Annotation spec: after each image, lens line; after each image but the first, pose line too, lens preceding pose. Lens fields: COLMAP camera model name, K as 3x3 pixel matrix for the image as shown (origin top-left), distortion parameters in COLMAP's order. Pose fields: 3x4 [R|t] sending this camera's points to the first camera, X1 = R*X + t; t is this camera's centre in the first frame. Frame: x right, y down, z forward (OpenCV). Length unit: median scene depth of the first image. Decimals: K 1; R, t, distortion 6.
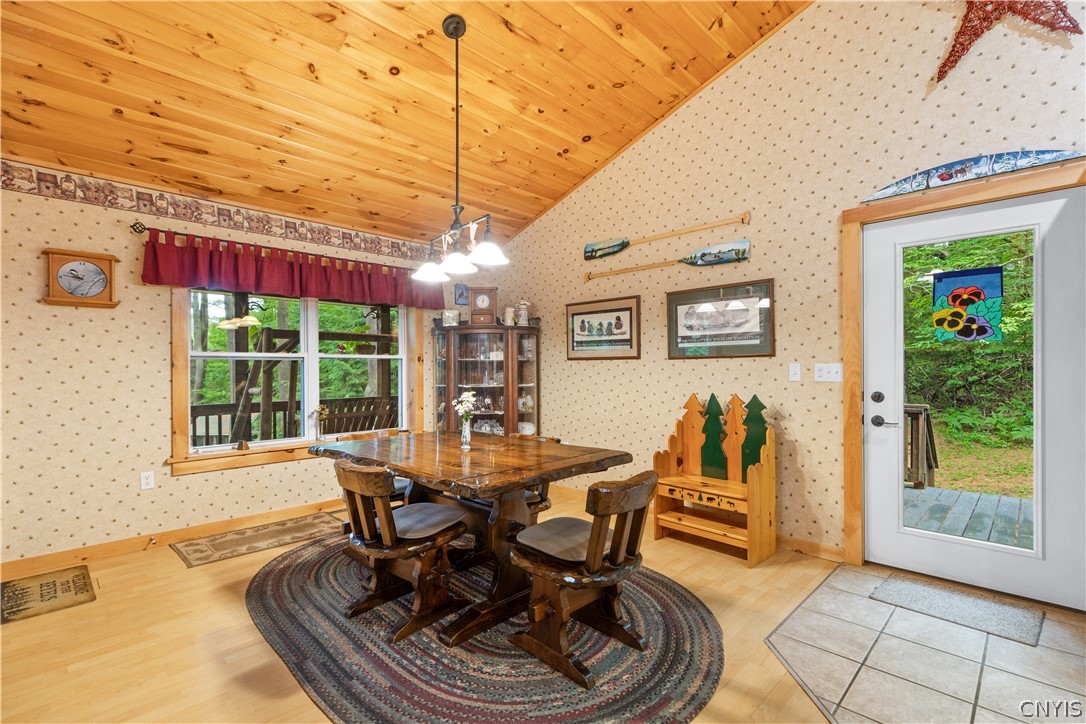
lens RADIAL K [[488.2, 0, 545.9], [0, 488.2, 369.2], [0, 0, 1]] dist [0.003505, 0.000625]
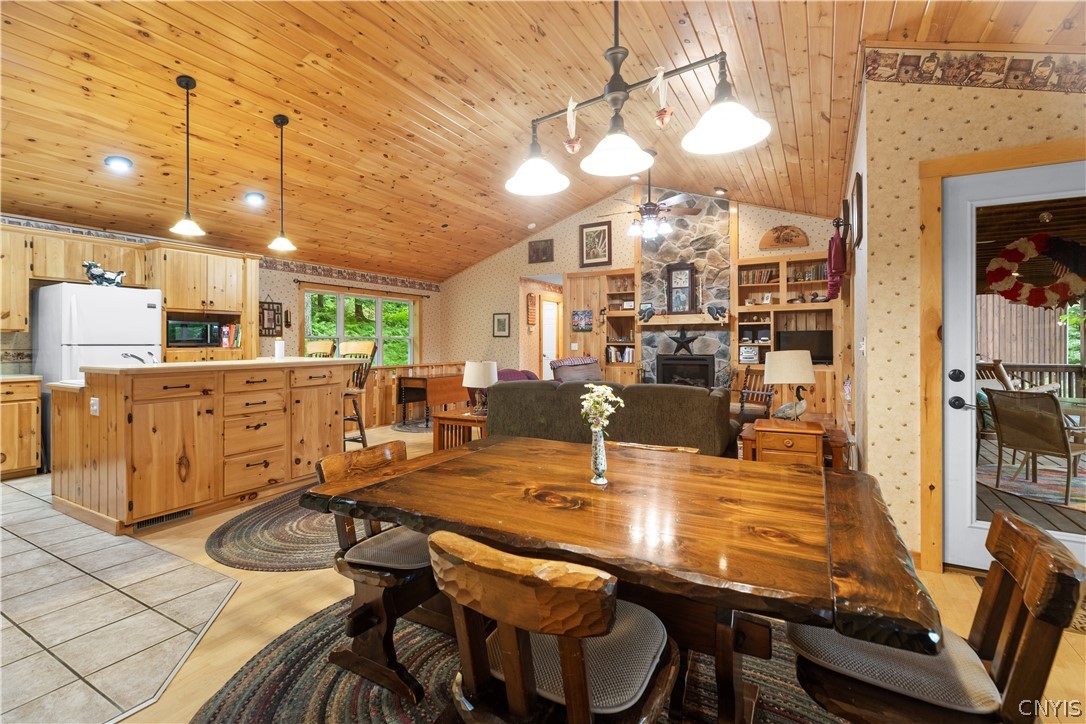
lens RADIAL K [[488.2, 0, 552.2], [0, 488.2, 338.3], [0, 0, 1]] dist [0.003505, 0.000625]
pose [[-0.963489, 0.005239, -0.267698, 0.033450], [0.007879, 0.999930, -0.008788, -0.001857], [0.267633, -0.010577, -0.963463, 1.230788]]
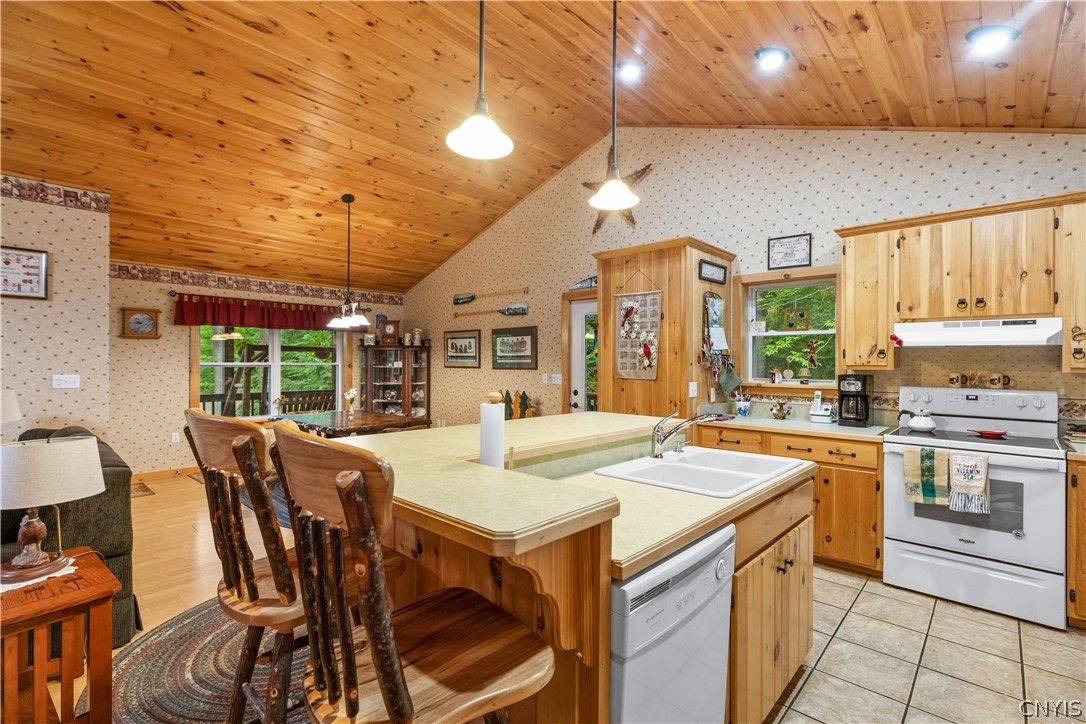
lens RADIAL K [[488.2, 0, 550.4], [0, 488.2, 361.7], [0, 0, 1]] dist [0.003505, 0.000625]
pose [[0.999387, 0.009439, 0.033707, 0.450820], [-0.009403, 0.999955, -0.001240, -0.052665], [-0.033718, 0.000922, 0.999431, -0.775293]]
